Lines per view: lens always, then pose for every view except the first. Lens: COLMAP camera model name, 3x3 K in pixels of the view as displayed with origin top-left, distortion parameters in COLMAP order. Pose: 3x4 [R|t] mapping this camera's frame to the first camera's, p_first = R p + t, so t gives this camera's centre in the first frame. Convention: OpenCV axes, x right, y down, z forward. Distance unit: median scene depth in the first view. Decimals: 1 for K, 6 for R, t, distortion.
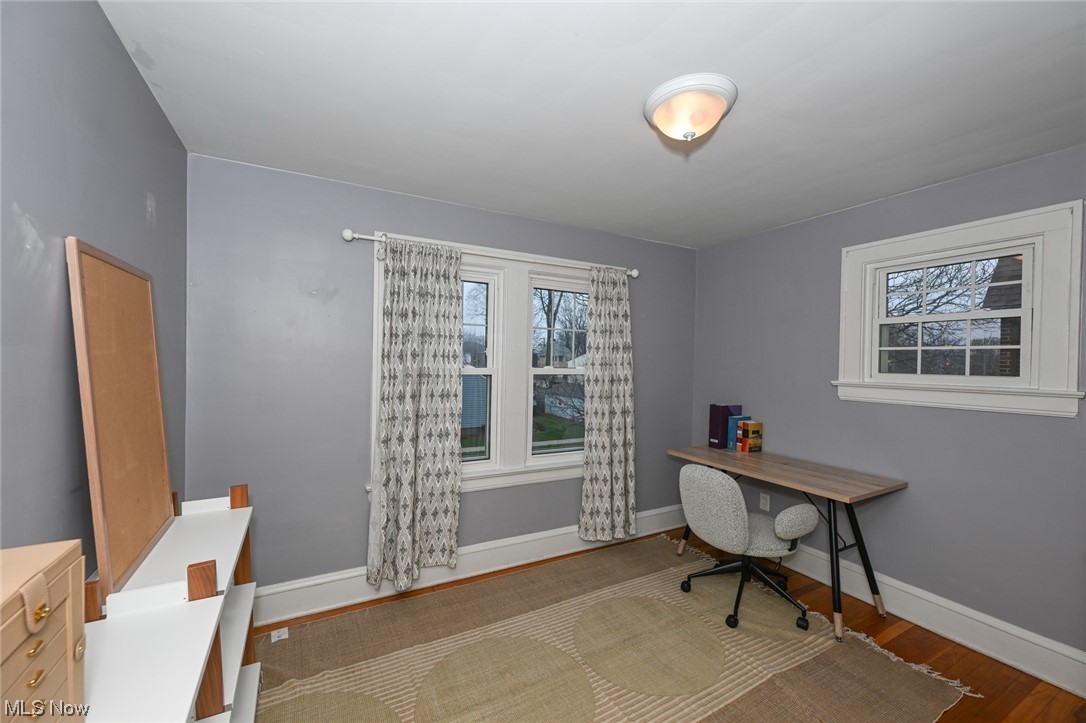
lens RADIAL K [[427.9, 0, 537.9], [0, 427.9, 361.0], [0, 0, 1]] dist [-0.000306, 0.000216]
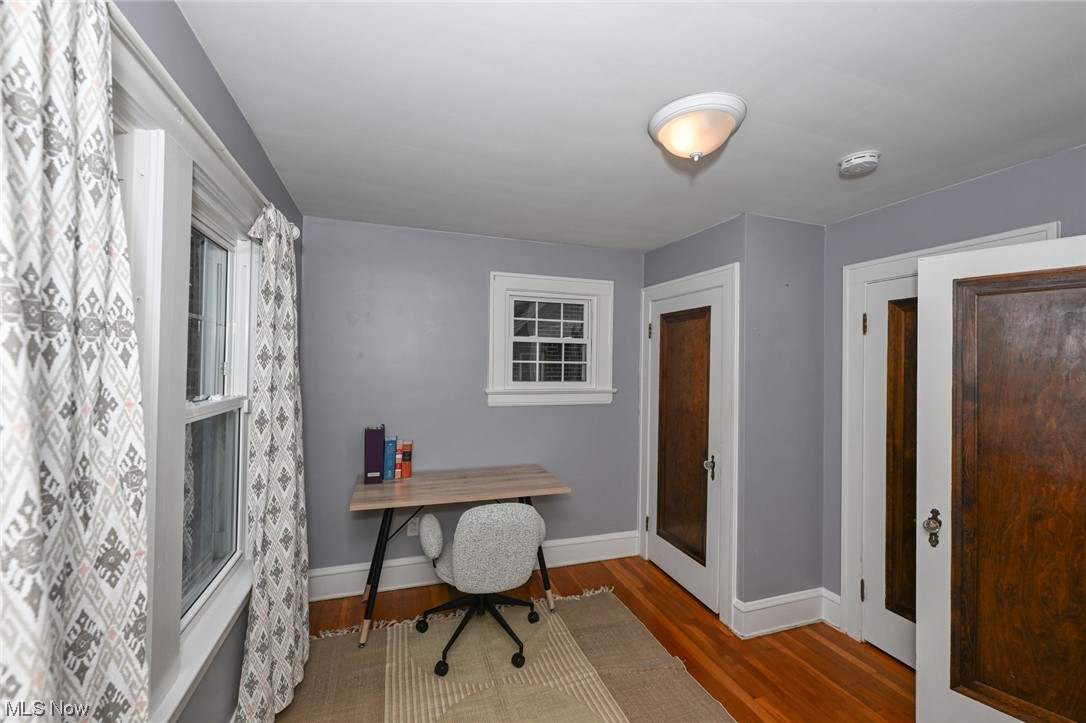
lens RADIAL K [[427.9, 0, 537.9], [0, 427.9, 361.0], [0, 0, 1]] dist [-0.000306, 0.000216]
pose [[0.184327, 0.004785, 0.982853, -0.439992], [0.002834, 0.999981, -0.005400, -0.025753], [-0.982861, 0.003781, 0.184311, 0.786736]]
